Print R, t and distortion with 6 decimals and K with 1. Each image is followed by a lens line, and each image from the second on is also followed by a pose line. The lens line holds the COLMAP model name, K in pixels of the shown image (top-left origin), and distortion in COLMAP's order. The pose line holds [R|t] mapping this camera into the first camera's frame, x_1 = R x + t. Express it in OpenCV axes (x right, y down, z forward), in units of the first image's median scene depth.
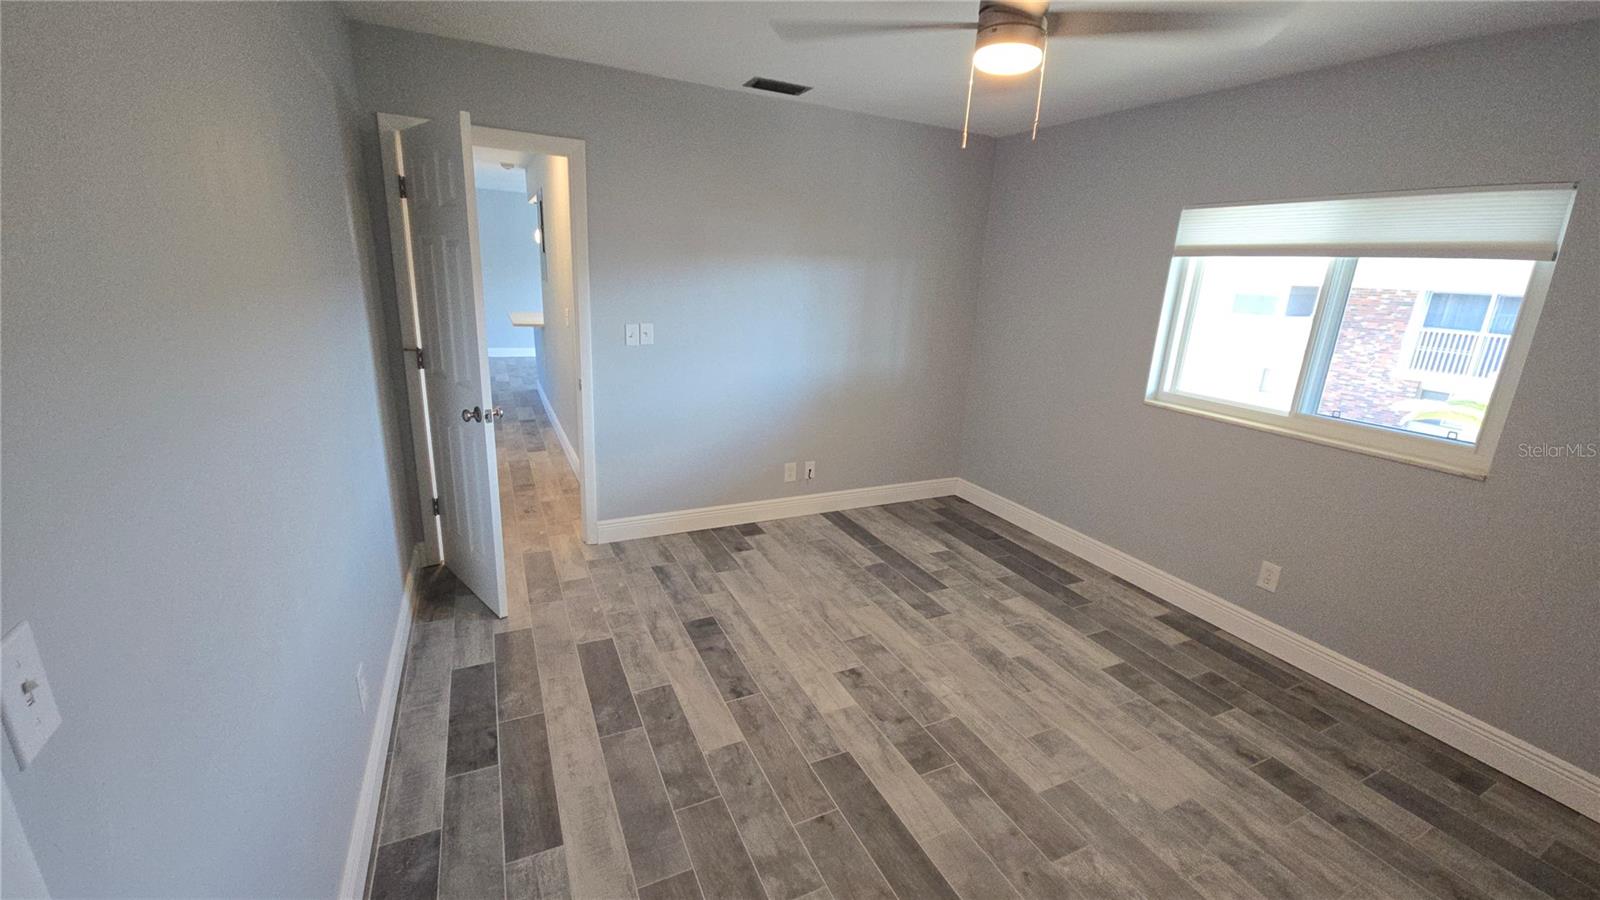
lens RADIAL K [[647.7, 0, 797.1], [0, 647.7, 448.9], [0, 0, 1]] dist [0.000100, -0.002091]
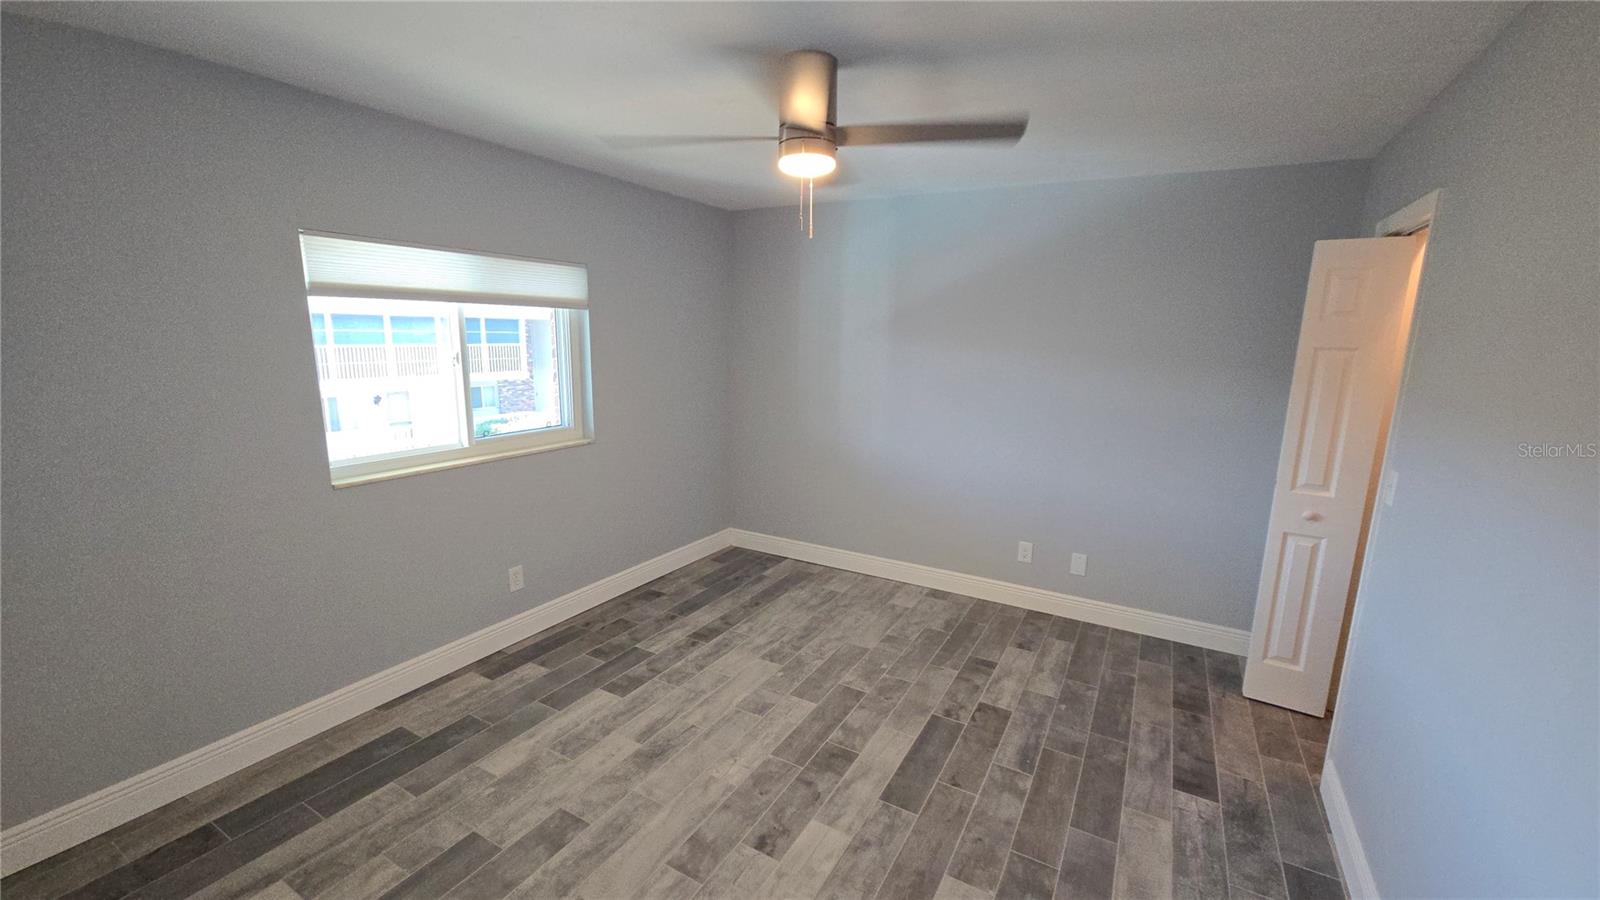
lens RADIAL K [[647.7, 0, 805.9], [0, 647.7, 455.2], [0, 0, 1]] dist [0.000100, -0.002091]
pose [[-0.578145, -0.213238, 0.787577, -0.494939], [0.171589, 0.911886, 0.372855, -0.398154], [-0.797687, 0.350704, -0.490613, 1.251439]]
